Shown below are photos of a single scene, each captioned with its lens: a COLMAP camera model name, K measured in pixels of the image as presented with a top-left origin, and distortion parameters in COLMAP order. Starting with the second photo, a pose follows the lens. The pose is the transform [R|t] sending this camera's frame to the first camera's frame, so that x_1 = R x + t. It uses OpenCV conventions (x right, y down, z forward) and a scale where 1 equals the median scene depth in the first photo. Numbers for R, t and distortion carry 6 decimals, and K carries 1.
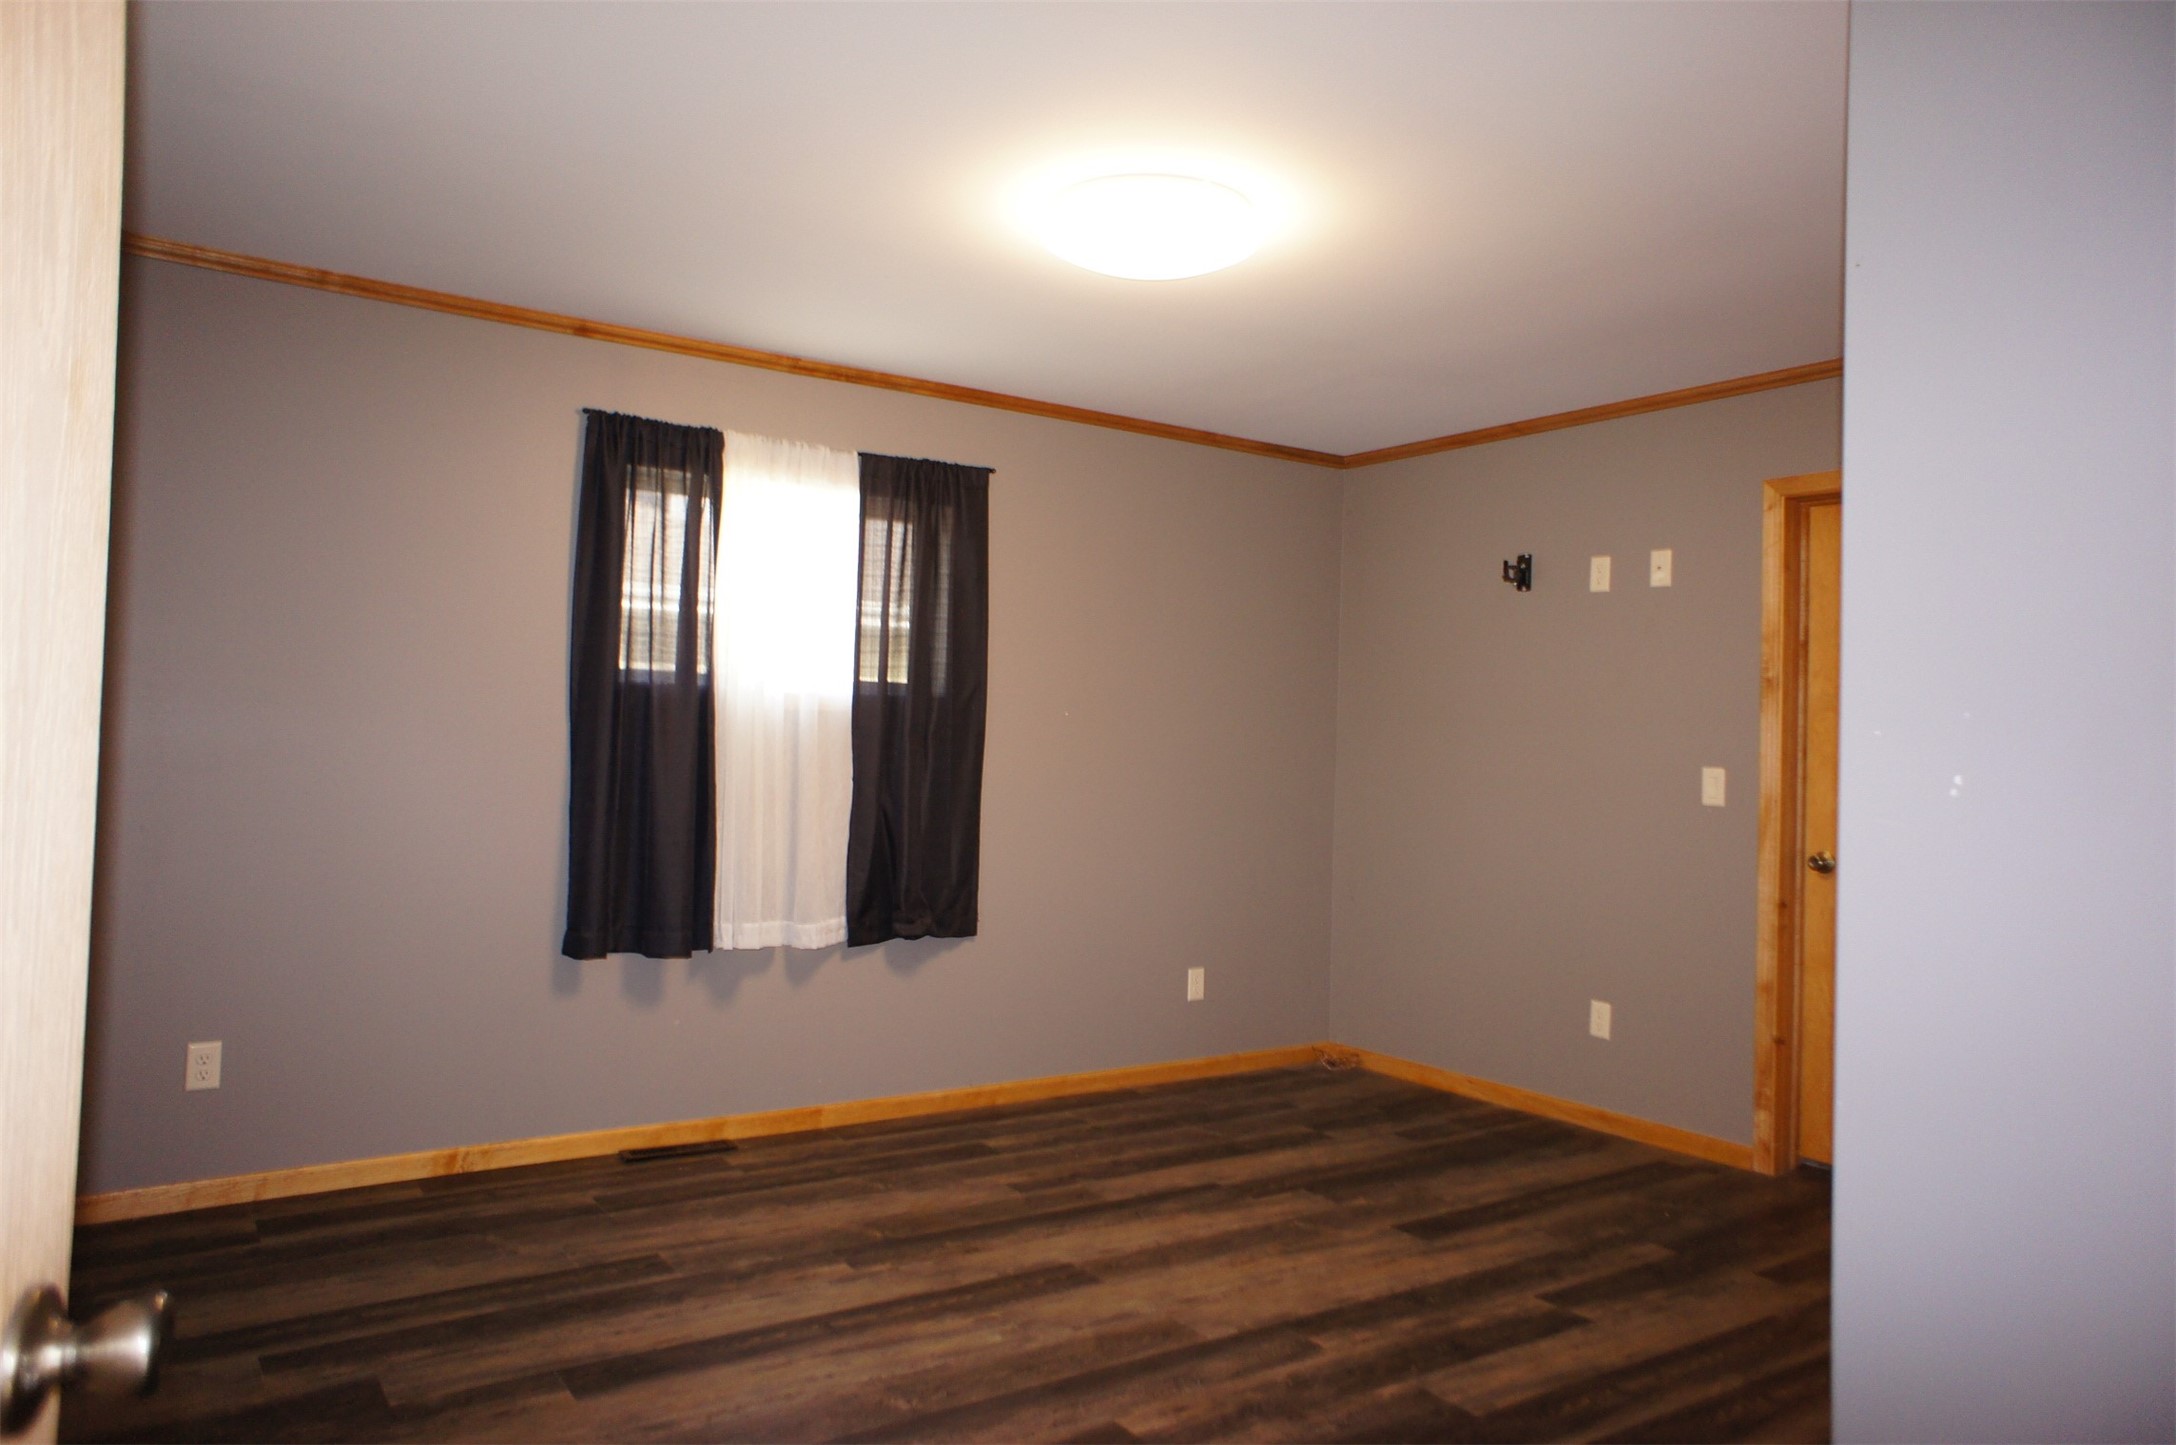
lens RADIAL K [[1480.3, 0, 1073.8], [0, 1480.3, 719.0], [0, 0, 1]] dist [-0.047655, 0.069137]
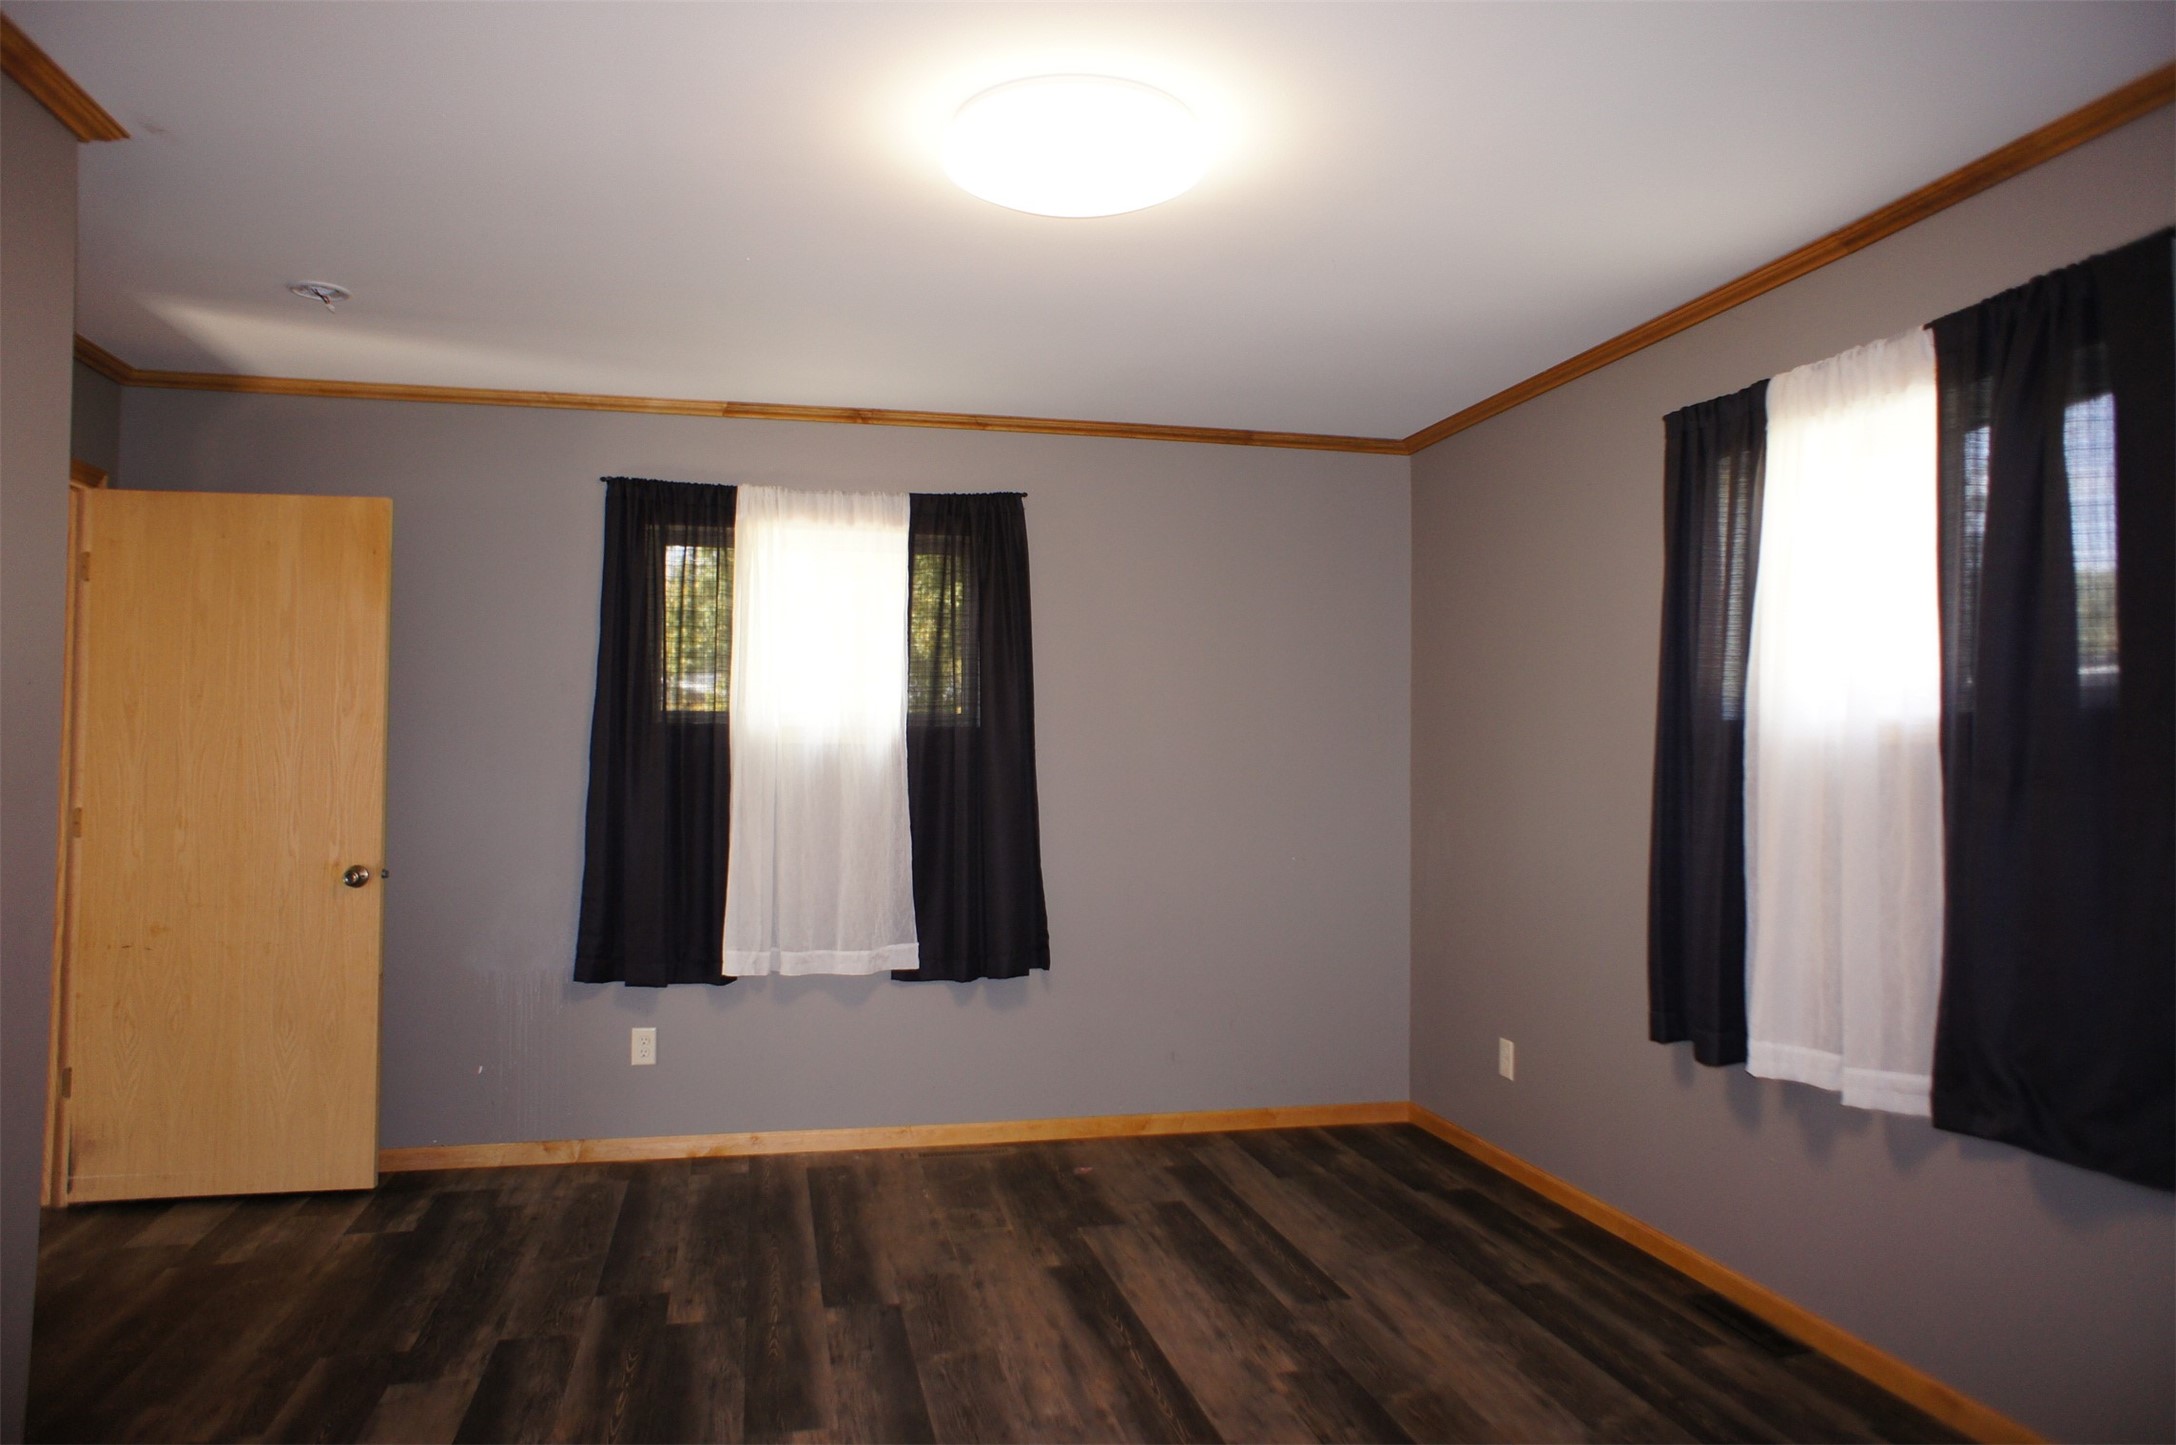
lens RADIAL K [[1480.3, 0, 1076.1], [0, 1480.3, 723.8], [0, 0, 1]] dist [-0.047655, 0.069137]
pose [[-0.365227, -0.050119, -0.929569, 0.738653], [-0.002721, 0.998603, -0.052772, 0.026711], [0.930915, -0.016745, -0.364853, 1.204365]]
